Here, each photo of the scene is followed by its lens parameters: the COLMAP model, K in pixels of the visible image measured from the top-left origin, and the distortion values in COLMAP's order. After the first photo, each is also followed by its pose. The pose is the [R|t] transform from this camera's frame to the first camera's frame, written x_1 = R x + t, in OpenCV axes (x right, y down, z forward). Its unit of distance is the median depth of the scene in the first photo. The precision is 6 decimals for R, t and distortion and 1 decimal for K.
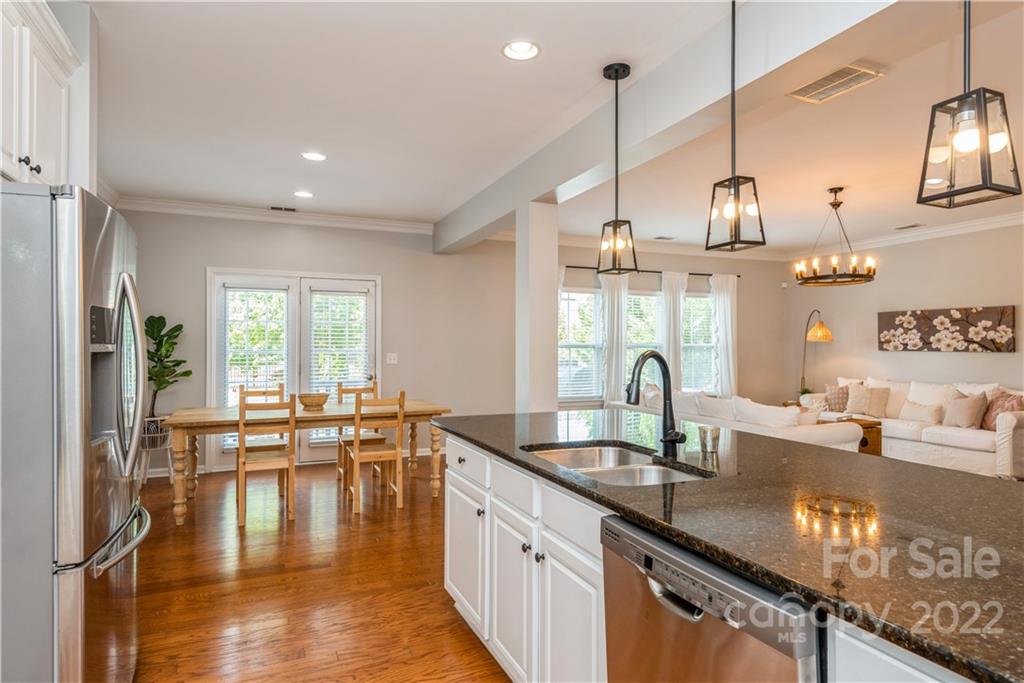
lens RADIAL K [[587.3, 0, 513.3], [0, 587.3, 338.5], [0, 0, 1]] dist [0.028673, -0.011706]
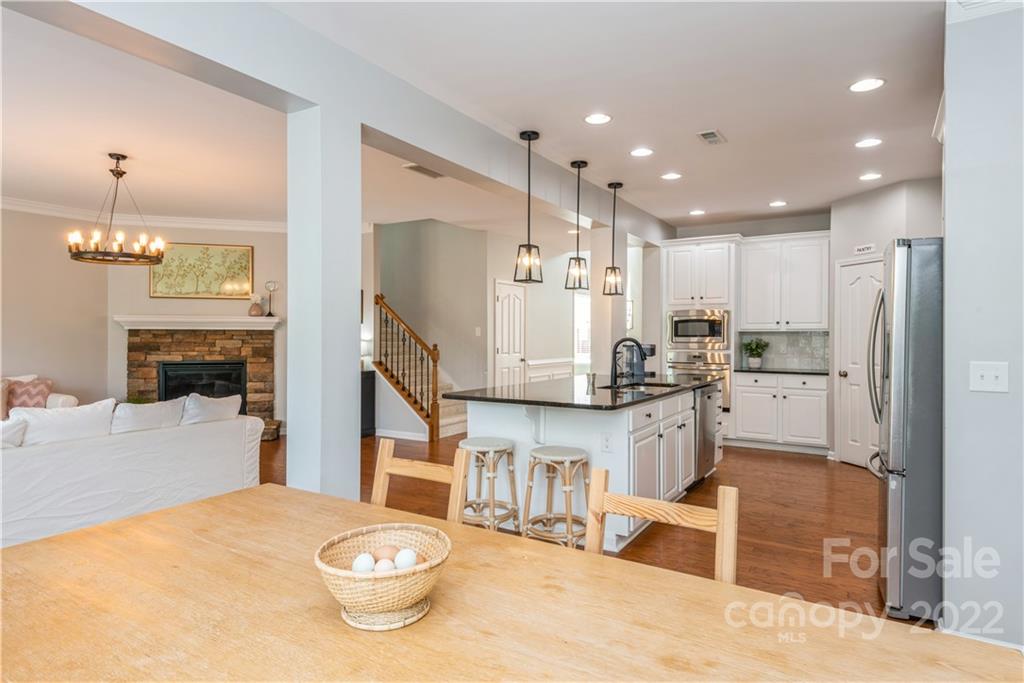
lens RADIAL K [[587.3, 0, 513.3], [0, 587.3, 337.7], [0, 0, 1]] dist [0.028673, -0.011706]
pose [[-0.560667, -0.006890, 0.828012, -0.398601], [-0.010917, 0.999940, 0.000928, 0.009582], [-0.827969, -0.008519, -0.560709, 0.764502]]
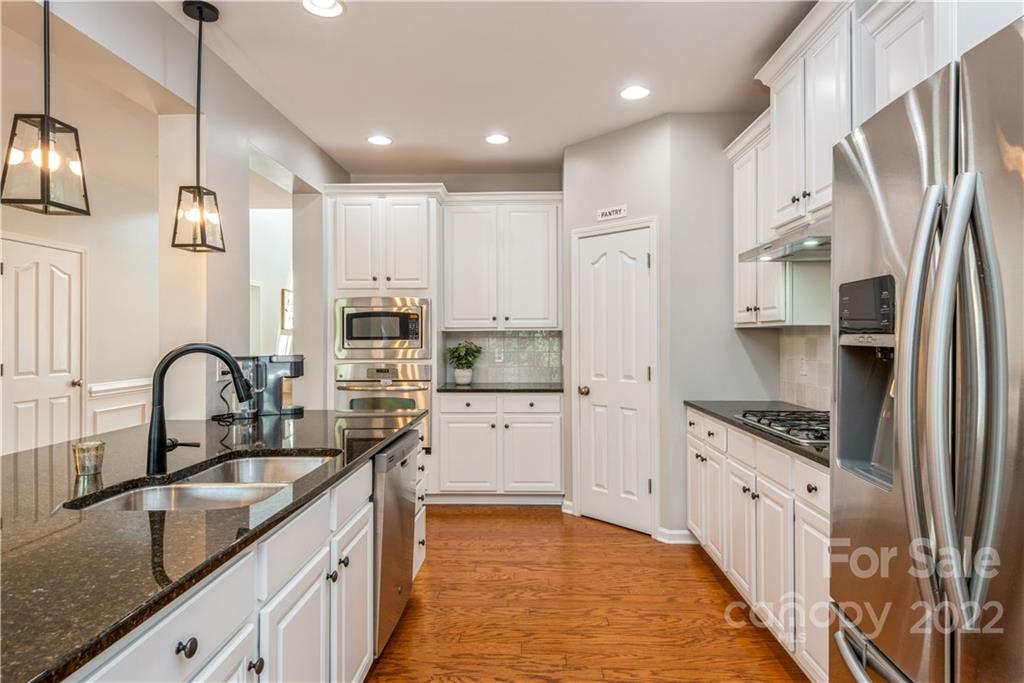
lens RADIAL K [[587.3, 0, 512.1], [0, 587.3, 330.8], [0, 0, 1]] dist [0.028673, -0.011706]
pose [[-0.896086, 0.008108, 0.443807, -0.155395], [-0.000455, 0.999816, -0.019183, 0.008117], [-0.443880, -0.017391, -0.895917, 0.454671]]
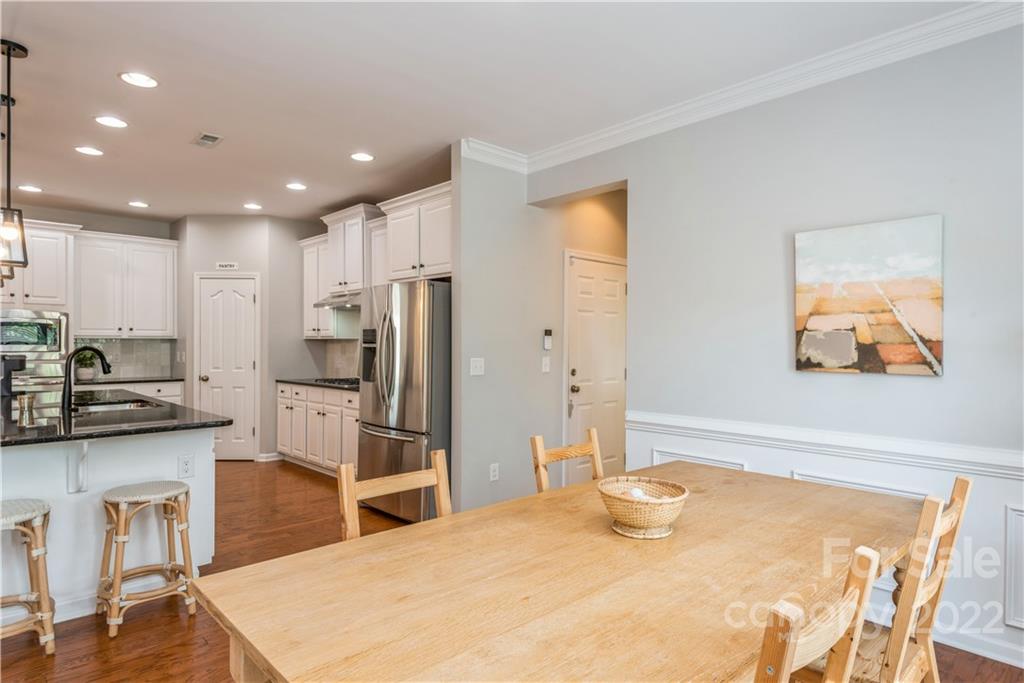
lens RADIAL K [[587.3, 0, 512.9], [0, 587.3, 346.0], [0, 0, 1]] dist [0.028673, -0.011706]
pose [[-0.945398, -0.001055, -0.325917, -0.109482], [0.000486, 0.999989, -0.004645, 0.011280], [0.325918, -0.004550, -0.945387, 0.915404]]
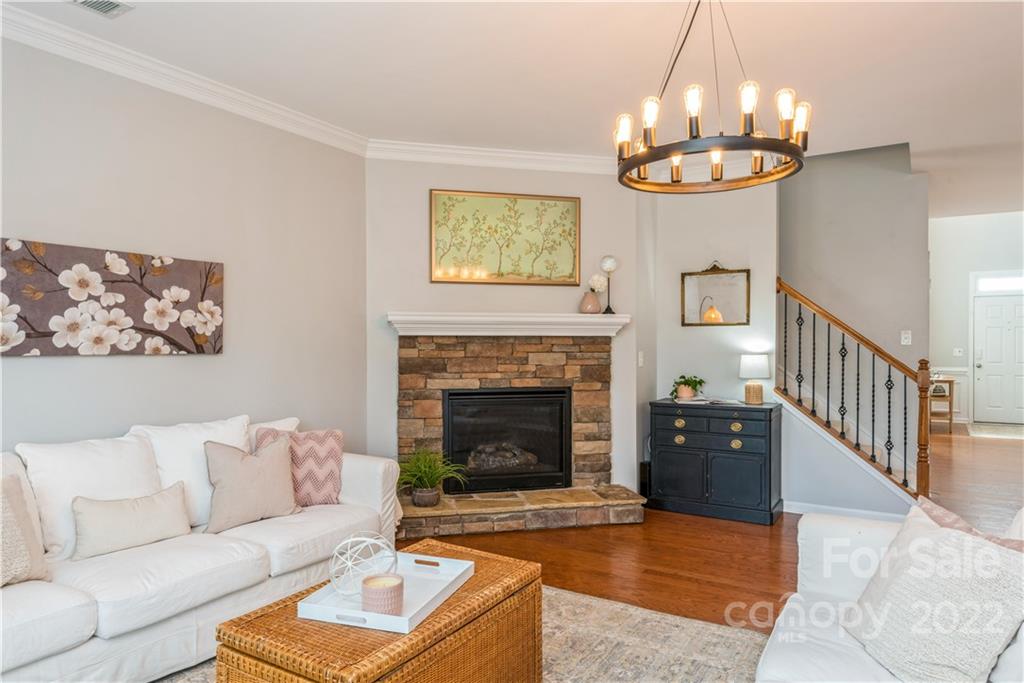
lens RADIAL K [[647.5, 0, 510.0], [0, 647.5, 345.1], [0, 0, 1]] dist [0.017466, -0.017466]
pose [[-0.562653, -0.002868, 0.826688, 0.212958], [-0.008177, 0.999964, -0.002097, 0.013524], [-0.826653, -0.007940, -0.562657, 1.019987]]
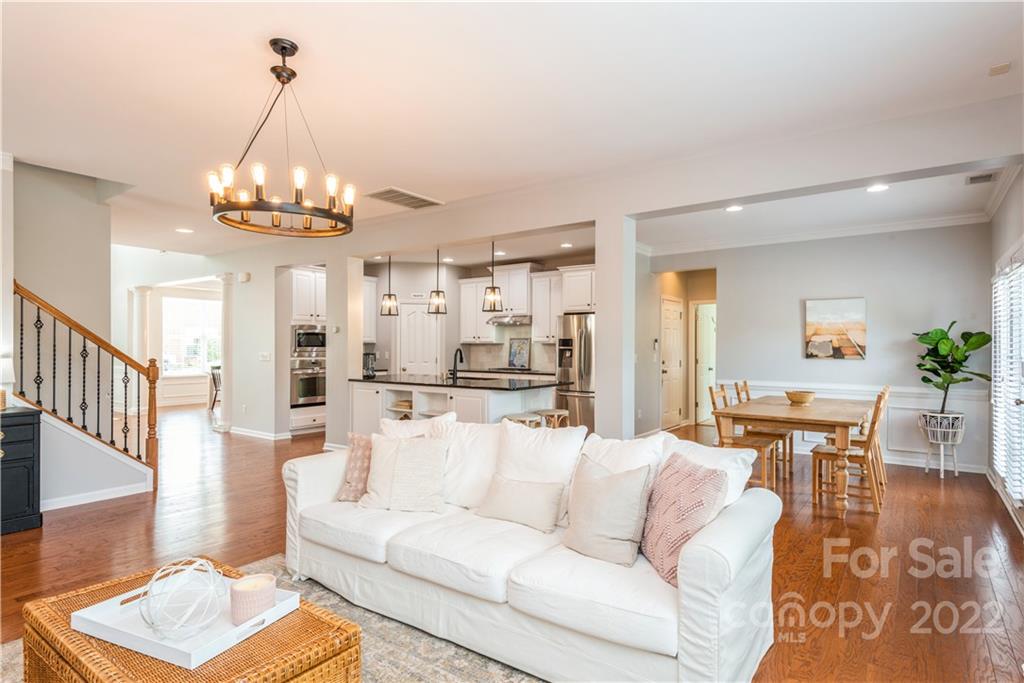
lens RADIAL K [[553.5, 0, 509.5], [0, 553.5, 347.3], [0, 0, 1]] dist [0.018929, -0.012012]
pose [[-0.874457, -0.001726, -0.485100, 0.465750], [0.000947, 0.999986, -0.005266, 0.012765], [0.485102, -0.005065, -0.874443, 1.165767]]
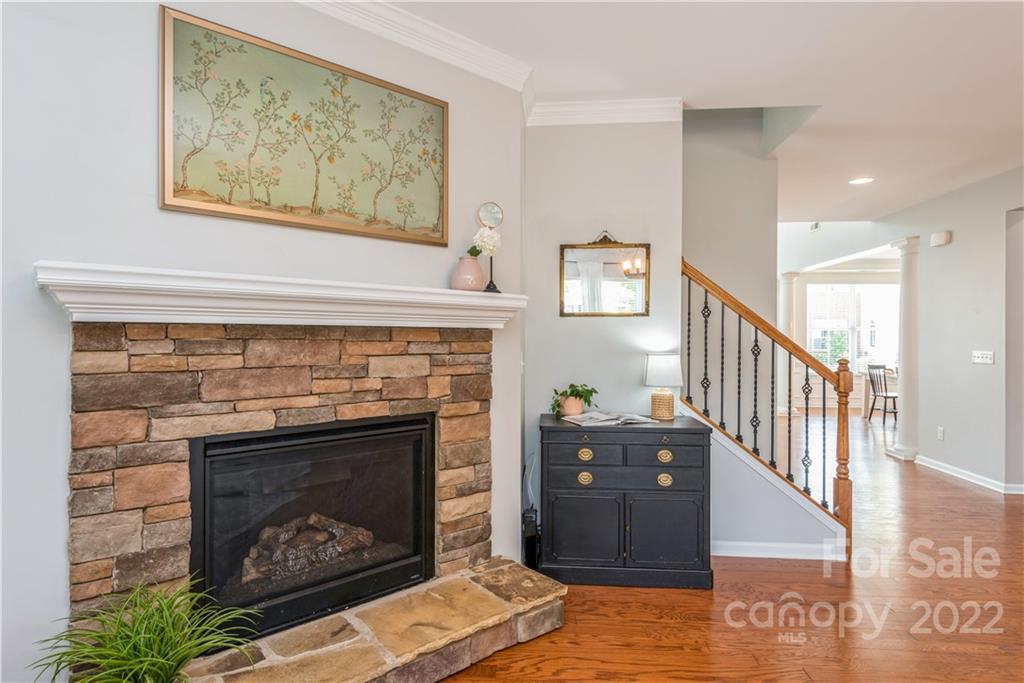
lens RADIAL K [[553.5, 0, 520.2], [0, 553.5, 336.9], [0, 0, 1]] dist [0.018929, -0.012012]
pose [[-0.881983, -0.004226, 0.471262, 0.540113], [-0.008500, 0.999940, -0.006942, 0.009785], [-0.471204, -0.010128, -0.881966, 0.862665]]
